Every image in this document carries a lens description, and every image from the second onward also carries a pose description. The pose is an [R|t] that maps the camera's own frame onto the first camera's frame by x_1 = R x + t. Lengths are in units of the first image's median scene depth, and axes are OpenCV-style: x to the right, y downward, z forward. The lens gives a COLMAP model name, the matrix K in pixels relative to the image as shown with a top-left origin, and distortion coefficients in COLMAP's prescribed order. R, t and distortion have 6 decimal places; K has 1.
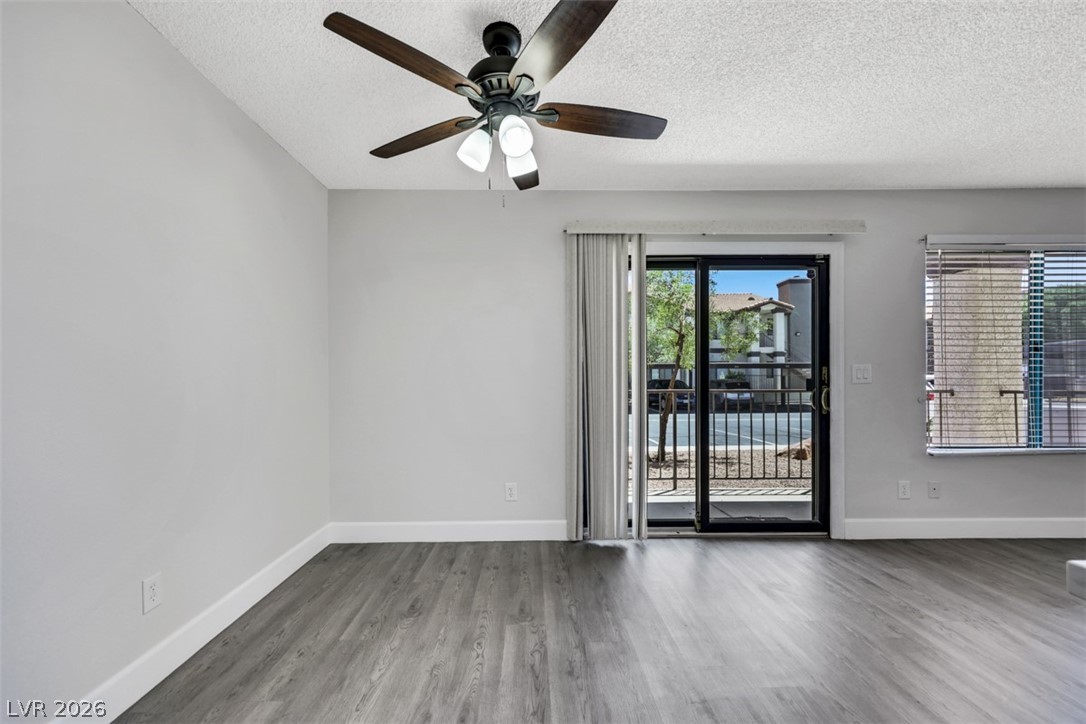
lens RADIAL K [[461.1, 0, 547.6], [0, 461.1, 379.3], [0, 0, 1]] dist [-0.002018, -0.000013]
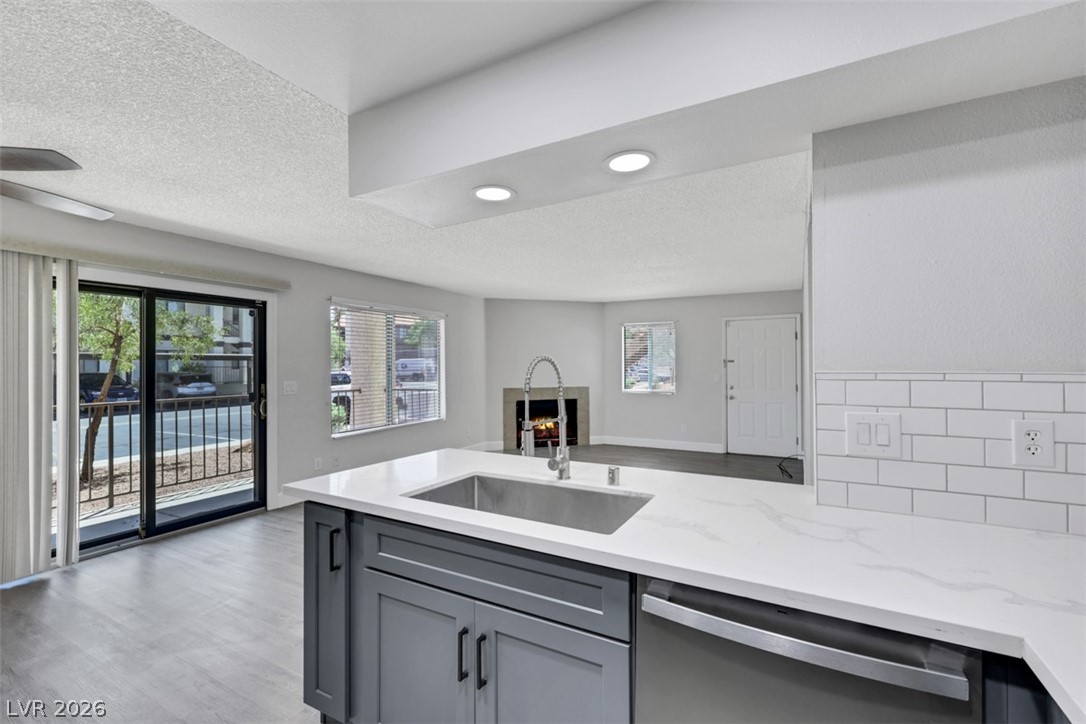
lens RADIAL K [[450.0, 0, 543.0], [0, 450.0, 362.0], [0, 0, 1]] dist [-0.001035, -0.000175]
pose [[0.501010, 0.004787, 0.865428, -0.122468], [0.004608, 0.999956, -0.008199, -0.074678], [-0.865429, 0.008096, 0.500965, -0.357447]]
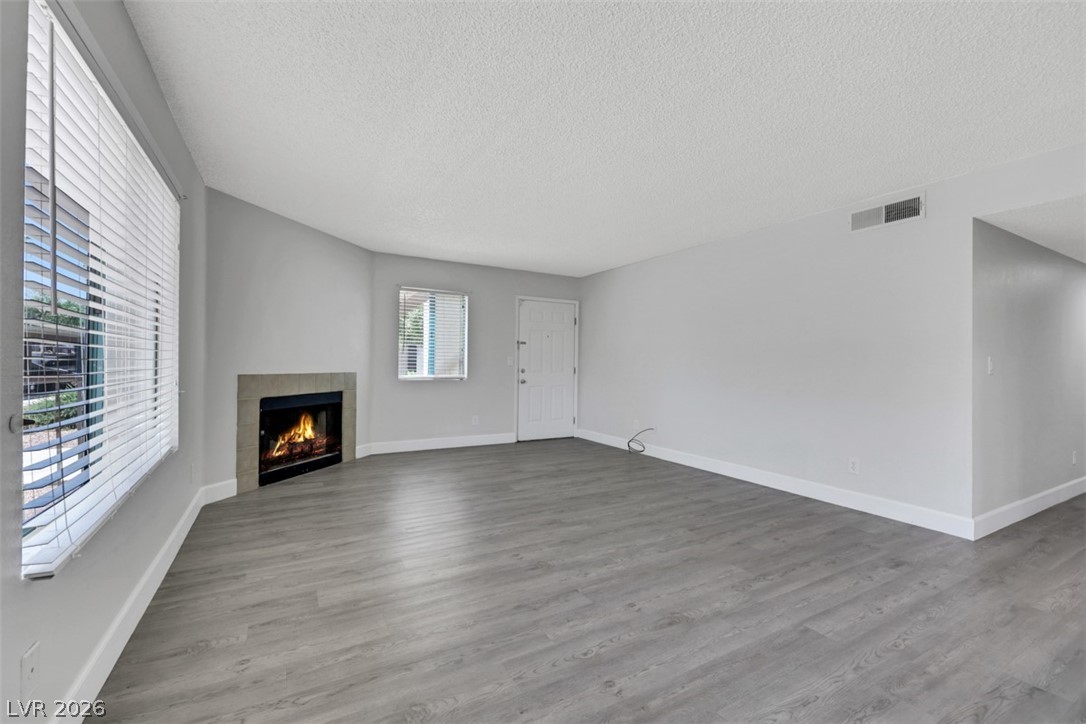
lens RADIAL K [[450.4, 0, 509.2], [0, 450.4, 367.1], [0, 0, 1]] dist [0.000903, 0.000376]
pose [[-0.461119, -0.009654, 0.887286, 0.360401], [-0.013546, 0.999901, 0.003839, -0.000366], [-0.887235, -0.010249, -0.461204, 0.782997]]
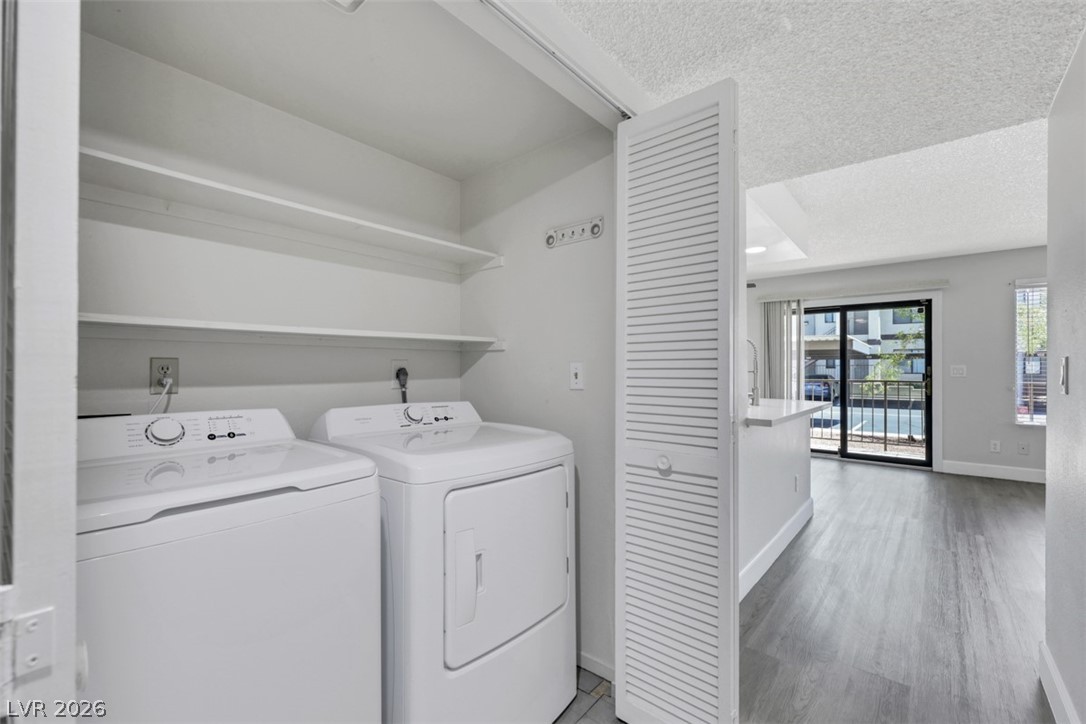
lens RADIAL K [[455.5, 0, 543.0], [0, 455.5, 362.0], [0, 0, 1]] dist [0.019211, 0.000051]
pose [[0.754327, 0.001463, -0.656497, 0.631465], [-0.010554, 0.999895, -0.009898, -0.012035], [0.656414, 0.014395, 0.754263, -1.132599]]
